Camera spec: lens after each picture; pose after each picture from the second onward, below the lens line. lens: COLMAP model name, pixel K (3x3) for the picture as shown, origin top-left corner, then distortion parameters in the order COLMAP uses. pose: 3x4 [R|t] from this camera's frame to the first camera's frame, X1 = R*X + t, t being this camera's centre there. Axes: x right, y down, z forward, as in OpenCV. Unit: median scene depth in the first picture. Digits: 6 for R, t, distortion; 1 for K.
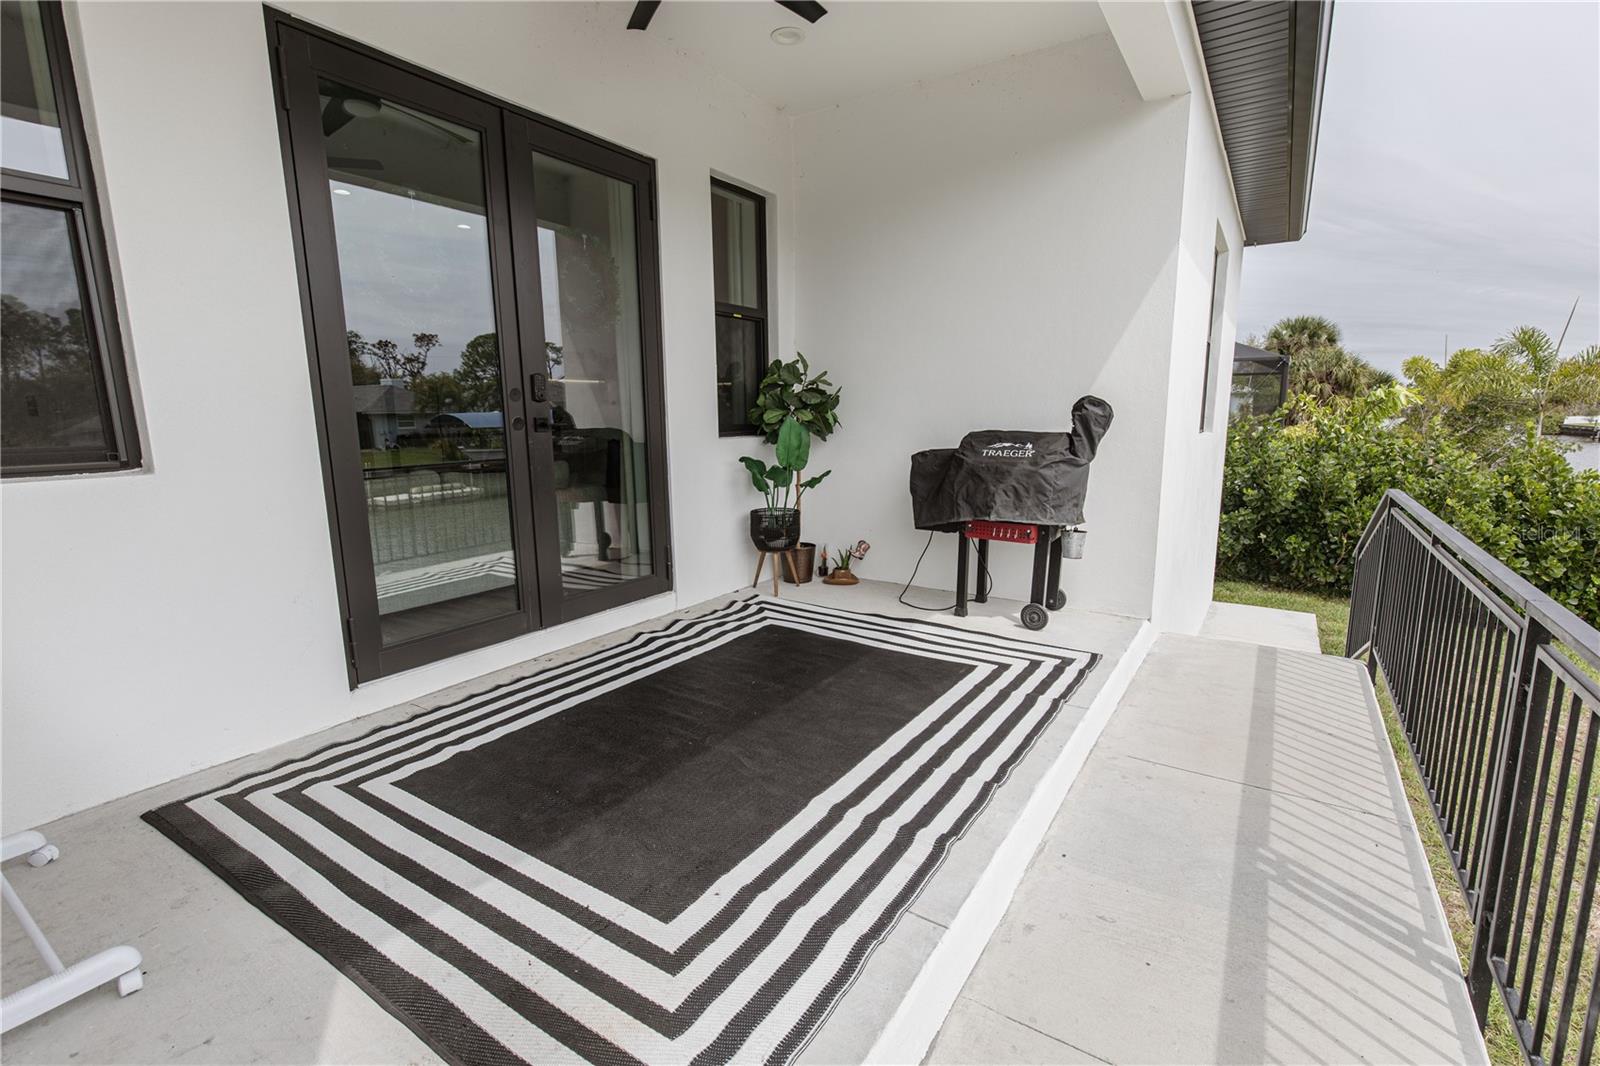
lens RADIAL K [[710.6, 0, 805.0], [0, 710.6, 535.2], [0, 0, 1]] dist [0.000852, -0.000097]
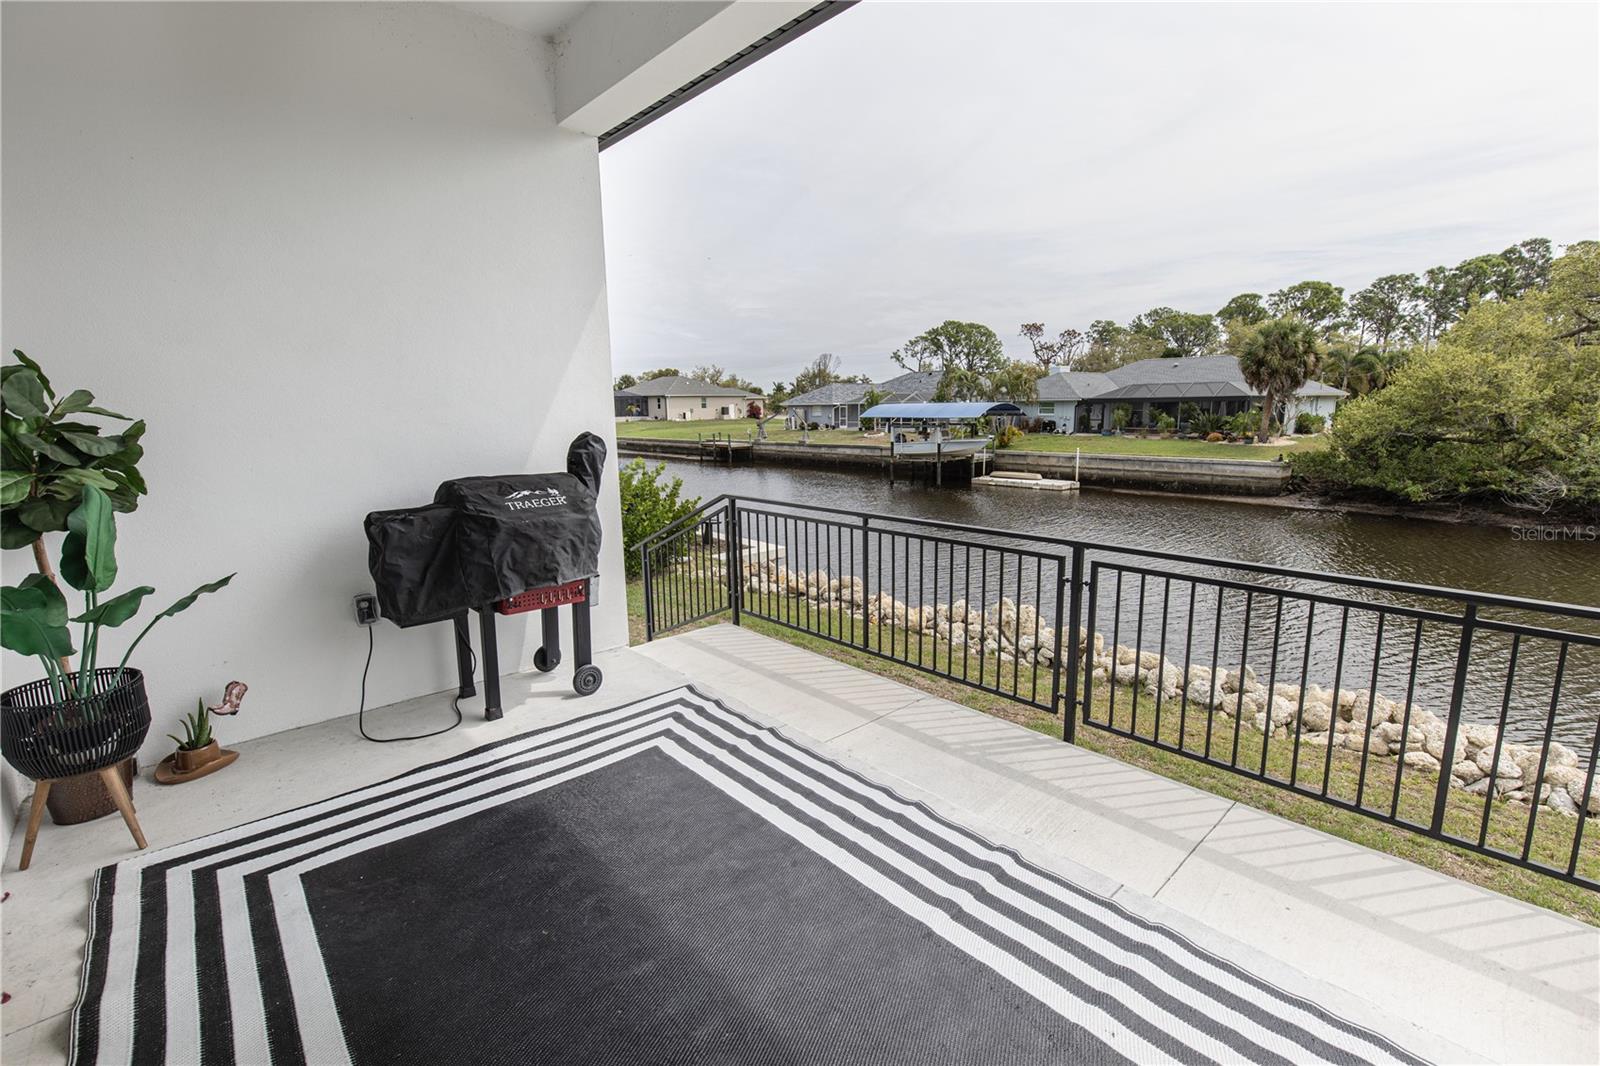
lens RADIAL K [[710.6, 0, 805.0], [0, 710.6, 535.2], [0, 0, 1]] dist [0.000852, -0.000097]
pose [[0.246891, -0.166320, 0.954664, -0.401772], [0.181962, 0.975594, 0.122908, -0.113634], [-0.951806, 0.143368, 0.271129, 0.441436]]
